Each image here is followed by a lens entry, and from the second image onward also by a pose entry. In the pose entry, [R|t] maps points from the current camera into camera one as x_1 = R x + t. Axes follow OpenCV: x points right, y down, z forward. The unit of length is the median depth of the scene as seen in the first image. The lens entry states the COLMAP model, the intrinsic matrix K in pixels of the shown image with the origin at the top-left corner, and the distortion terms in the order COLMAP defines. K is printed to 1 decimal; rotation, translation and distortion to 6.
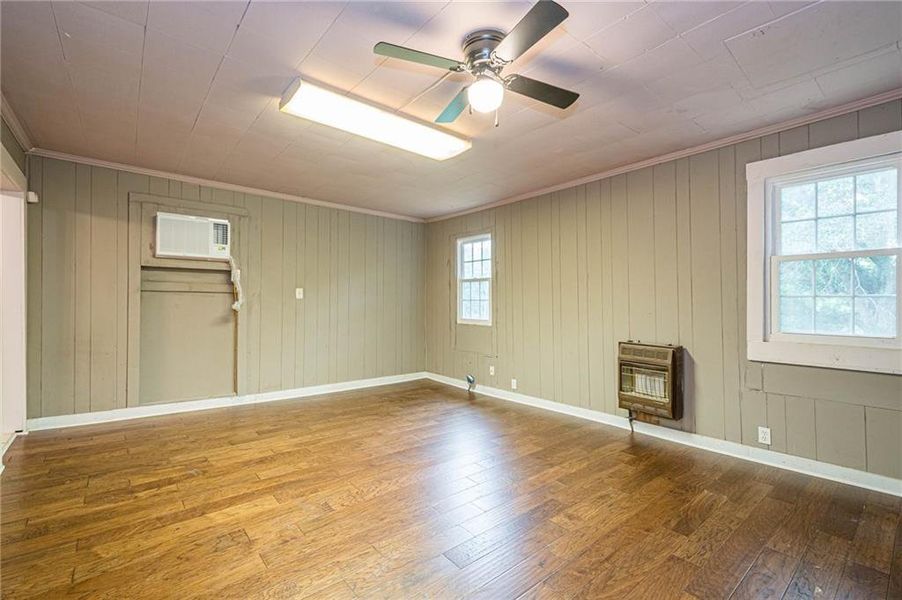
lens RADIAL K [[400.8, 0, 452.1], [0, 400.8, 304.3], [0, 0, 1]] dist [0.018534, -0.001615]
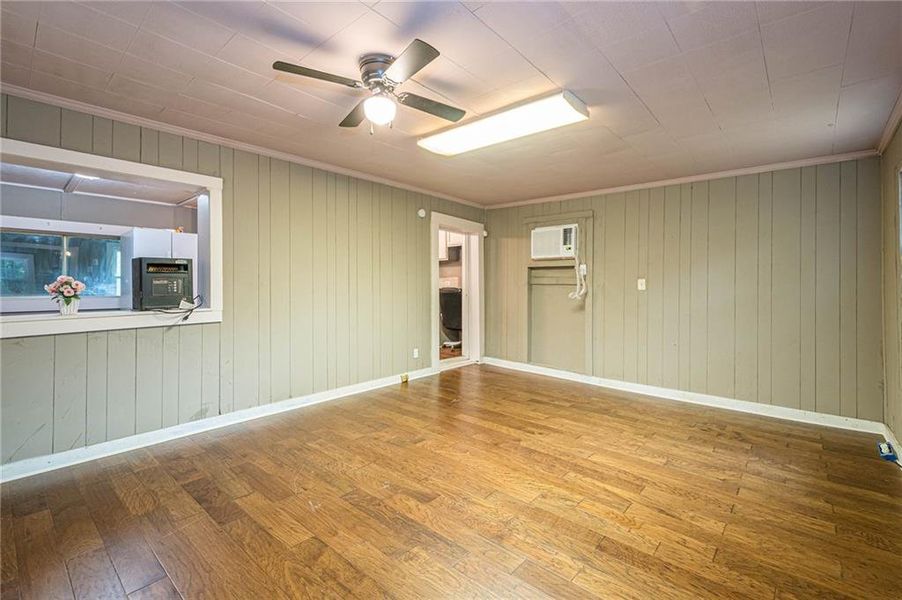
lens RADIAL K [[400.8, 0, 456.2], [0, 400.8, 284.9], [0, 0, 1]] dist [0.018534, -0.001615]
pose [[0.160861, -0.011517, -0.986910, 0.688733], [-0.017427, 0.999743, -0.014508, -0.006629], [0.986823, 0.019533, 0.160619, 0.579331]]
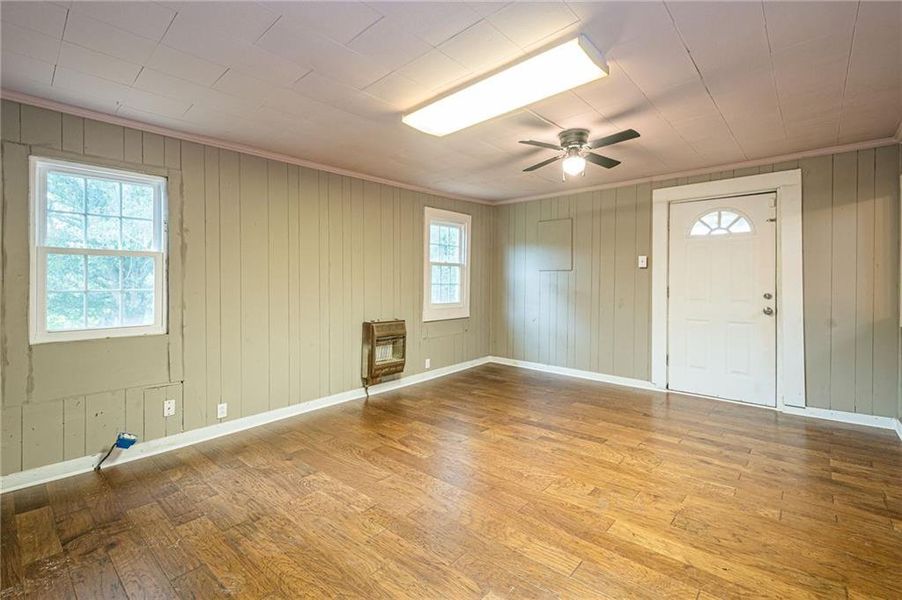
lens RADIAL K [[400.8, 0, 458.8], [0, 400.8, 282.5], [0, 0, 1]] dist [0.018534, -0.001615]
pose [[-0.155961, -0.000594, 0.987763, -0.825307], [0.013593, 0.999904, 0.002748, -0.025614], [-0.987670, 0.013856, -0.155938, 0.969082]]
